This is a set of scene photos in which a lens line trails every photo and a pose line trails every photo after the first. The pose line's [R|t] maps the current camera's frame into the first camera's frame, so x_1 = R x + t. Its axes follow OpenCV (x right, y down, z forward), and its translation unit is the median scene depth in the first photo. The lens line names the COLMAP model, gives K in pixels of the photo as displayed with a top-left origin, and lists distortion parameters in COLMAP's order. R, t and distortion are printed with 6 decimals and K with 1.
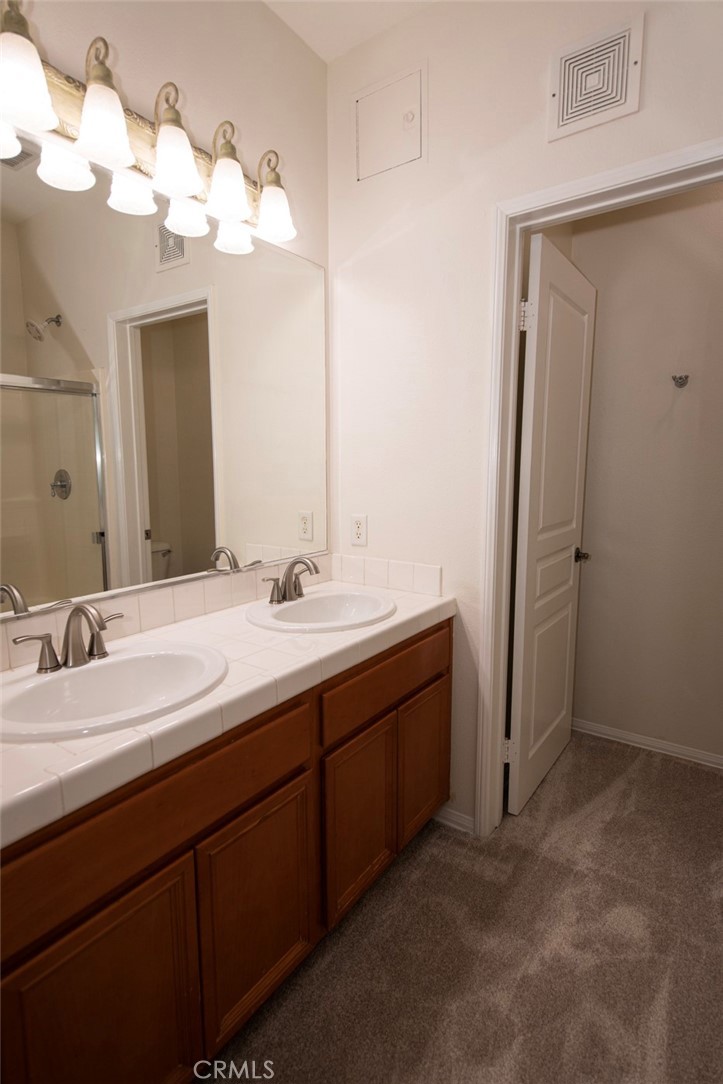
lens RADIAL K [[553.5, 0, 358.7], [0, 553.5, 539.4], [0, 0, 1]] dist [0.000565, -0.001238]
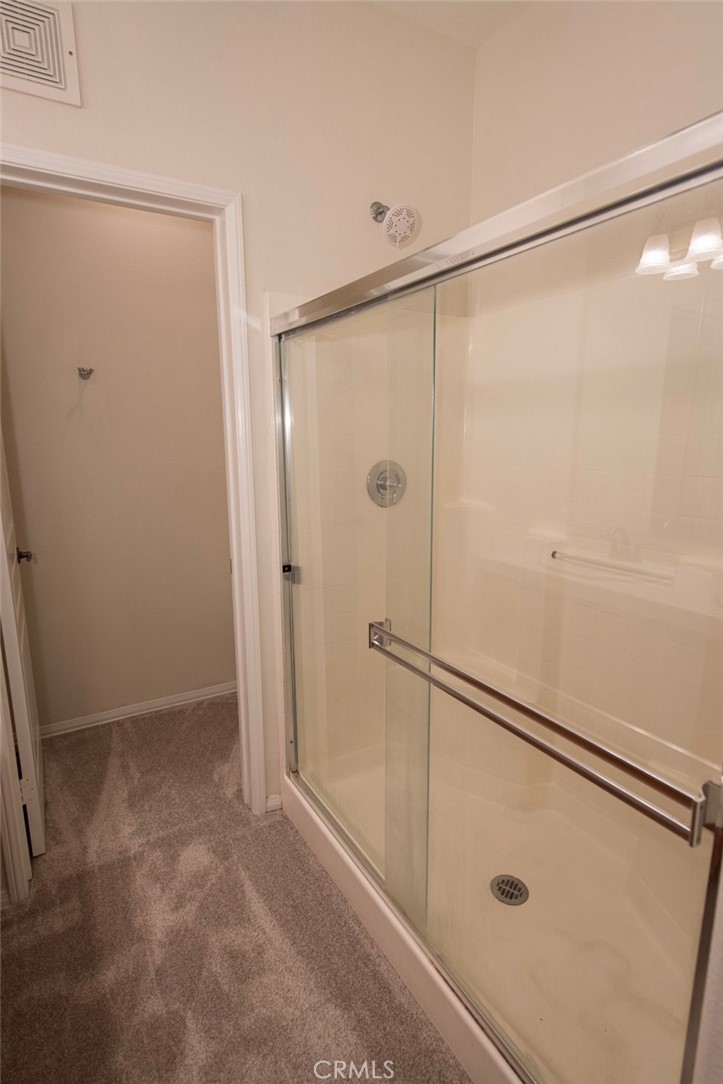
lens RADIAL K [[553.5, 0, 357.9], [0, 553.5, 541.7], [0, 0, 1]] dist [0.000565, -0.001238]
pose [[0.402895, -0.181119, 0.897146, -0.265599], [0.132941, 0.981409, 0.138429, -0.065581], [-0.905540, 0.063495, 0.419483, 0.149732]]
